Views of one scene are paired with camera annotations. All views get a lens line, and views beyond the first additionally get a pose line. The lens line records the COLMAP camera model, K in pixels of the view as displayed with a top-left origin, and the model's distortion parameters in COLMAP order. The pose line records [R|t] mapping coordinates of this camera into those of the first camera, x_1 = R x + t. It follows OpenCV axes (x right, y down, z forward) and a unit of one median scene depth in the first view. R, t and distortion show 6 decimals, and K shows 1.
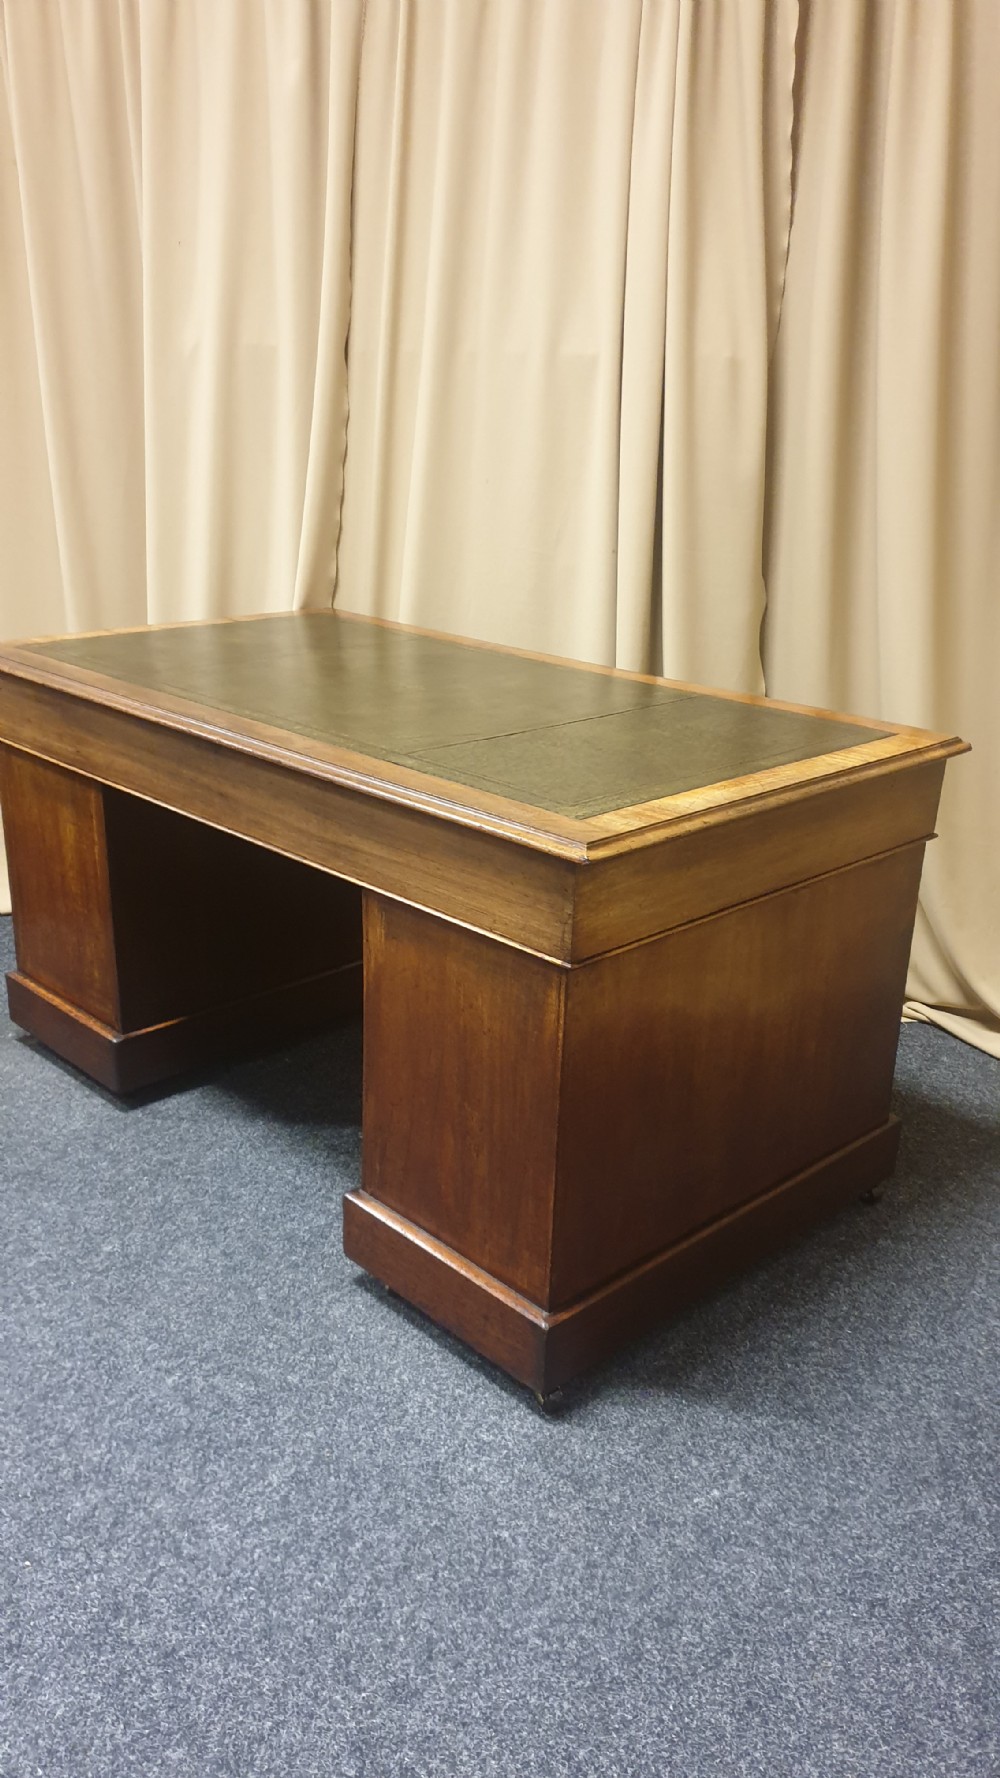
lens RADIAL K [[1433.2, 0, 498.8], [0, 1433.2, 888.4], [0, 0, 1]] dist [0.004600, 0.005611]
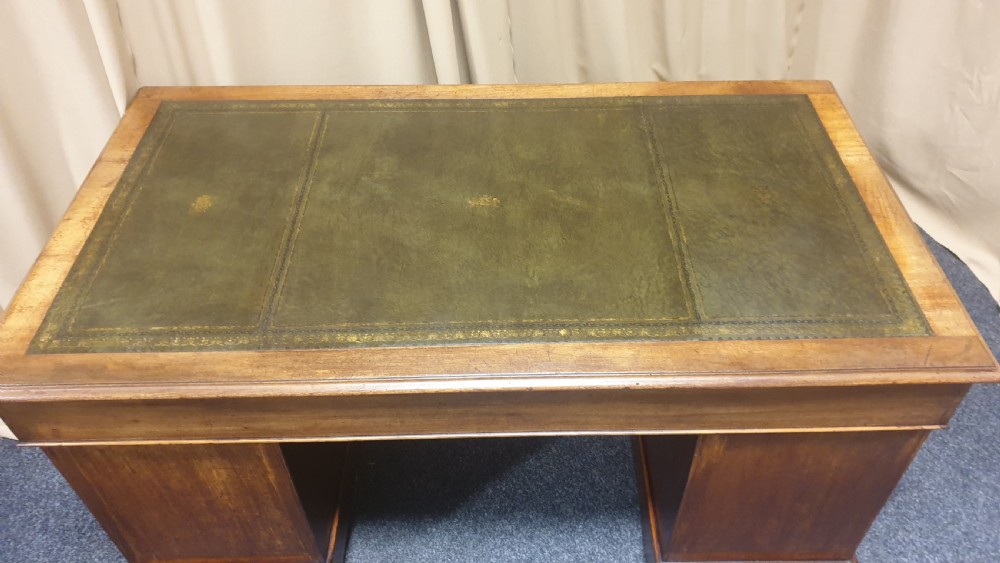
lens RADIAL K [[784.6, 0, 510.6], [0, 784.6, 280.9], [0, 0, 1]] dist [-0.057294, 0.097308]
pose [[0.687145, -0.529956, 0.496969, -0.473558], [0.267264, 0.820462, 0.505383, -0.486723], [-0.675575, -0.214450, 0.705415, 0.675828]]
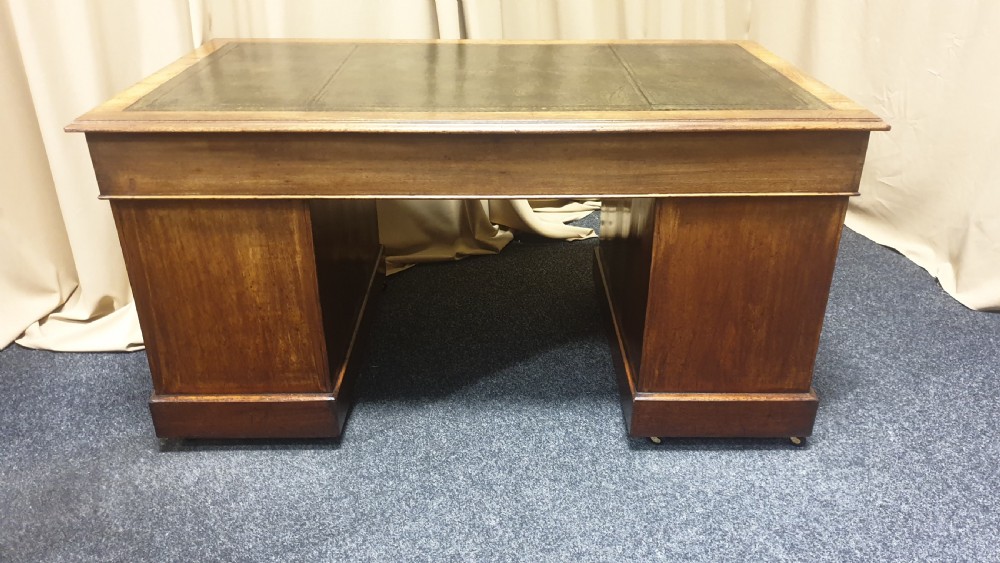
lens RADIAL K [[774.4, 0, 503.6], [0, 774.4, 274.3], [0, 0, 1]] dist [0.004675, 0.003546]
pose [[0.688026, -0.350111, 0.635643, -0.750396], [0.260748, 0.936695, 0.233693, -0.158584], [-0.677222, 0.004956, 0.735762, 0.522708]]
